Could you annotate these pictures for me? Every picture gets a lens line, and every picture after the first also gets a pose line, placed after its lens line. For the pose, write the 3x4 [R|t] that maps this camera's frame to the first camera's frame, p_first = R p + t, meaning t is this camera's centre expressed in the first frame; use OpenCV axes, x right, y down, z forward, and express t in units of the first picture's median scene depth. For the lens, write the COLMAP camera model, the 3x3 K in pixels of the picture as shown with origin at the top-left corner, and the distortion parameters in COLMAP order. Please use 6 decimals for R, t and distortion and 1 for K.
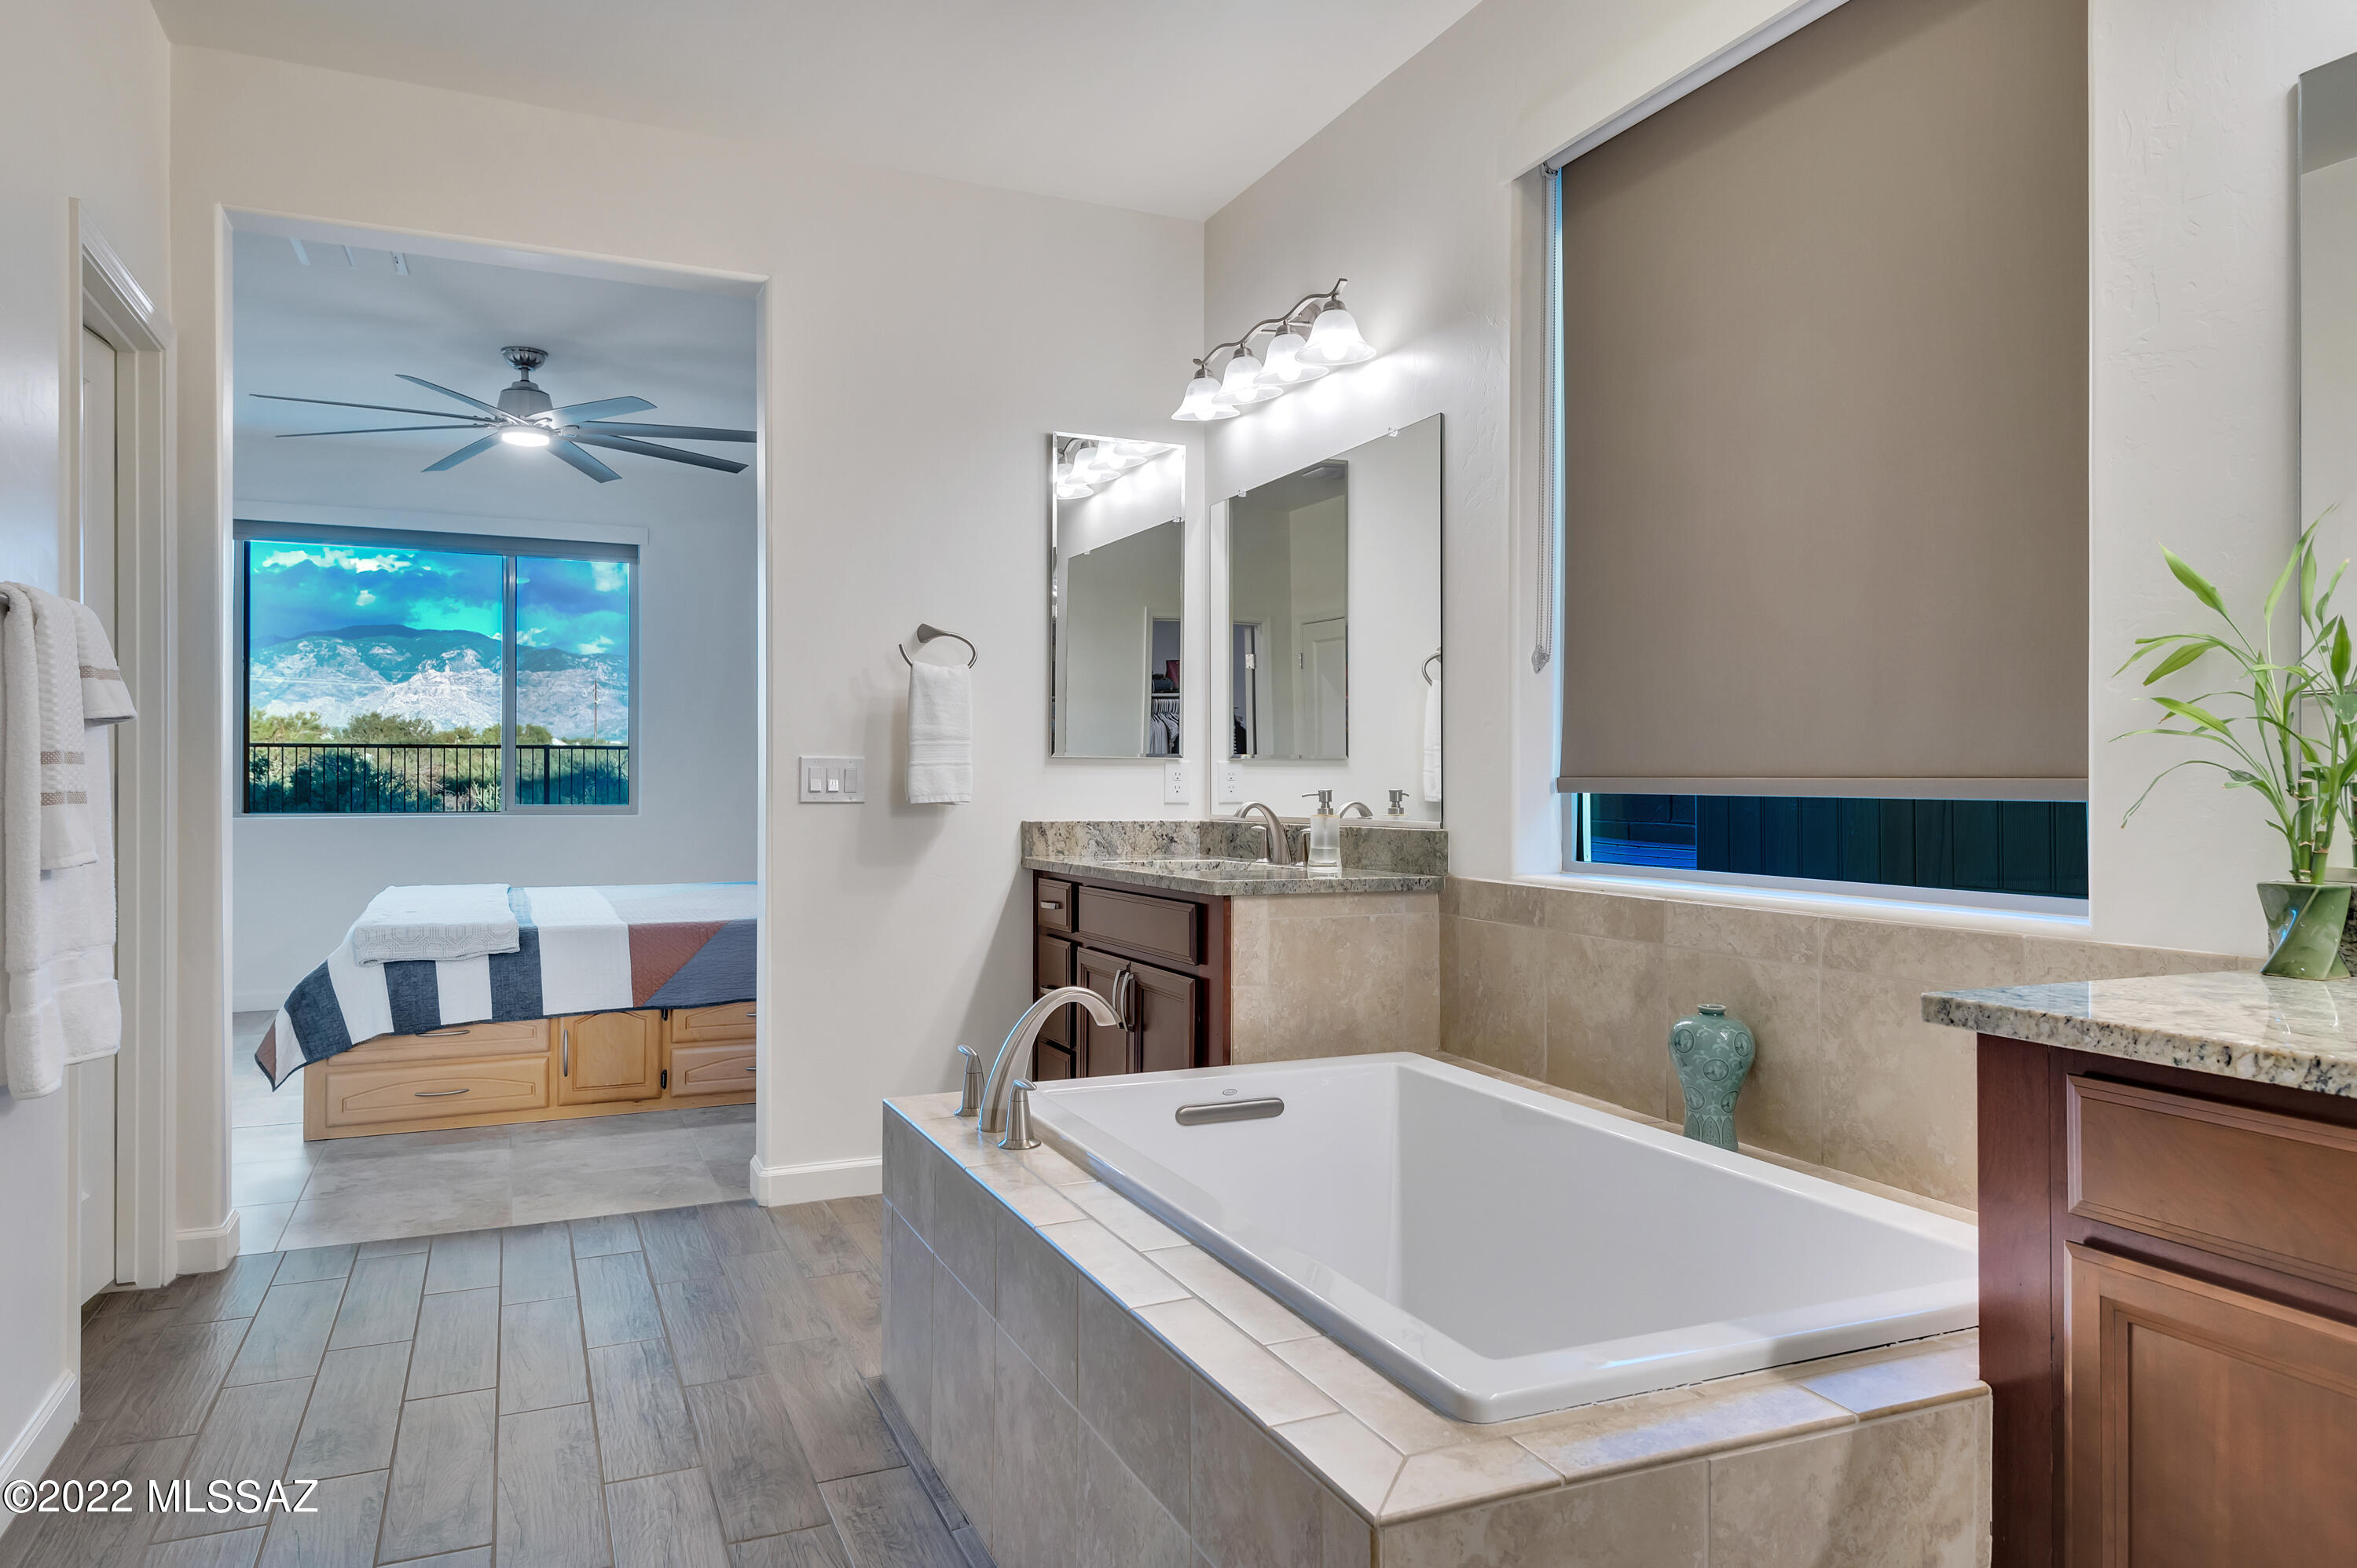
lens RADIAL K [[1529.3, 0, 1172.7], [0, 1529.3, 784.2], [0, 0, 1]] dist [-0.002474, 0.003451]
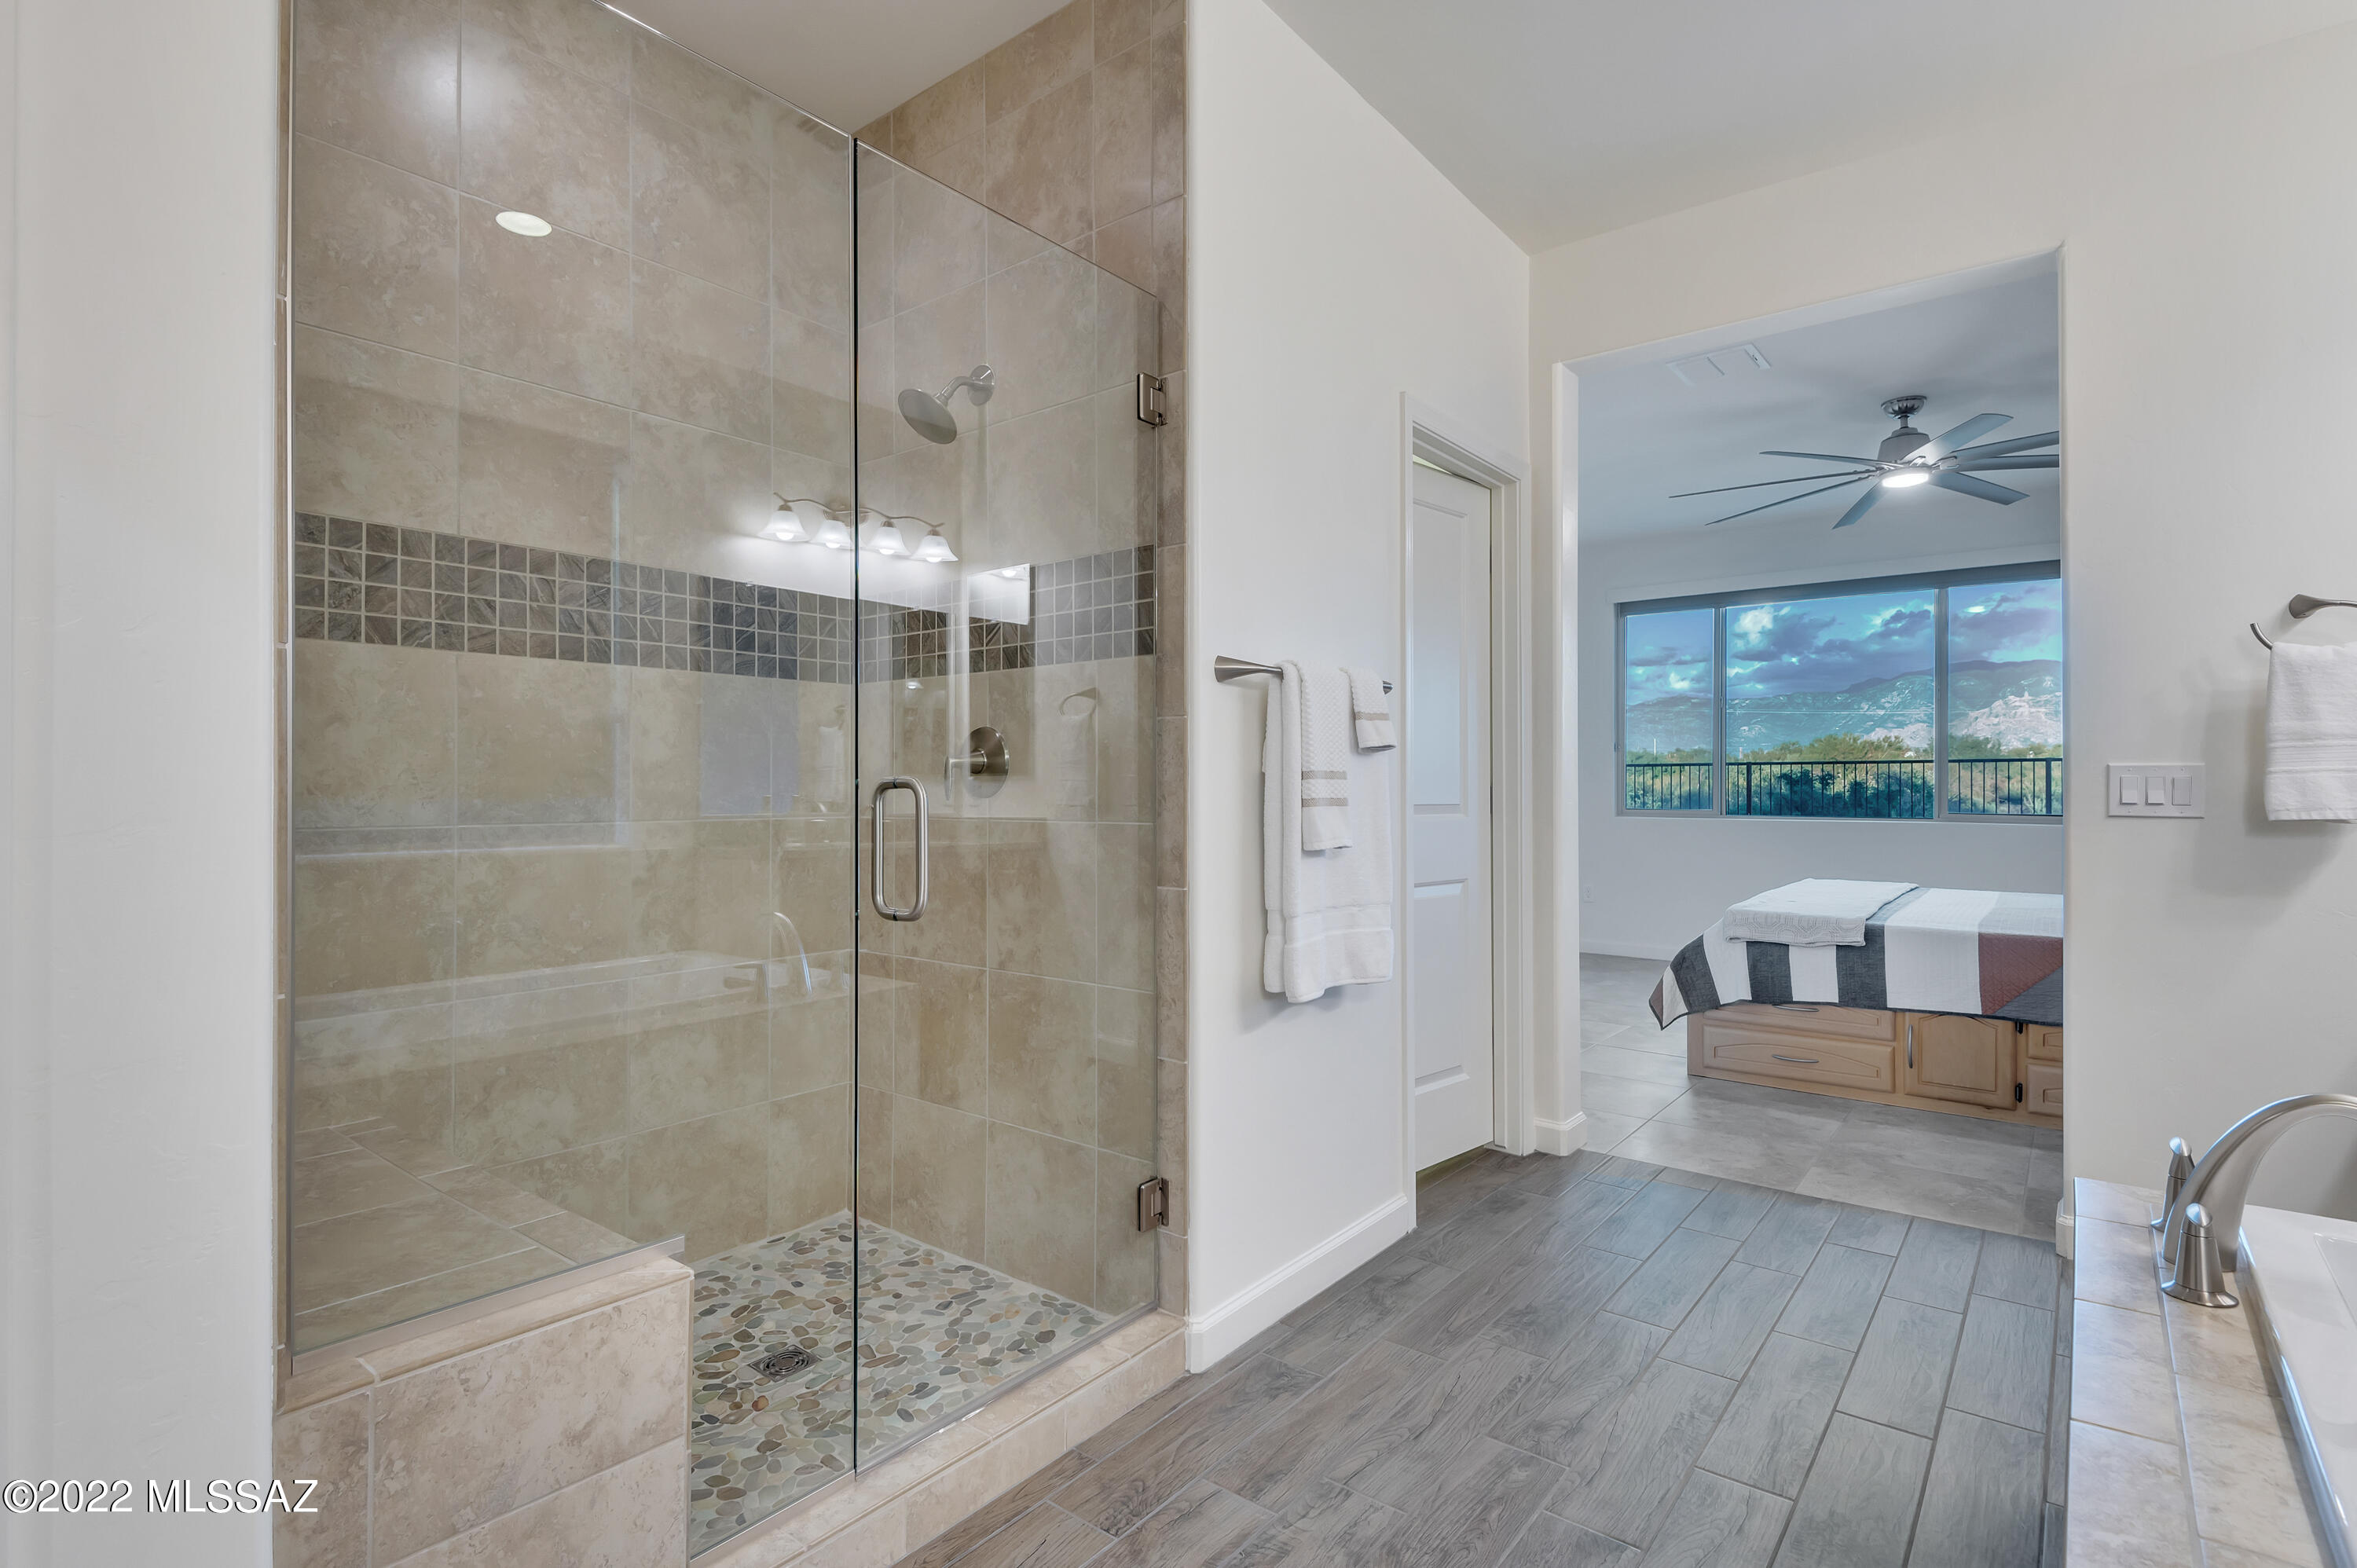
lens RADIAL K [[1147.6, 0, 1119.8], [0, 1147.6, 786.9], [0, 0, 1]] dist [0.003375, -0.002369]
pose [[0.442096, -0.000950, -0.896967, 0.079317], [-0.003869, 0.999988, -0.002966, -0.000770], [0.896959, 0.004781, 0.442087, 0.150892]]
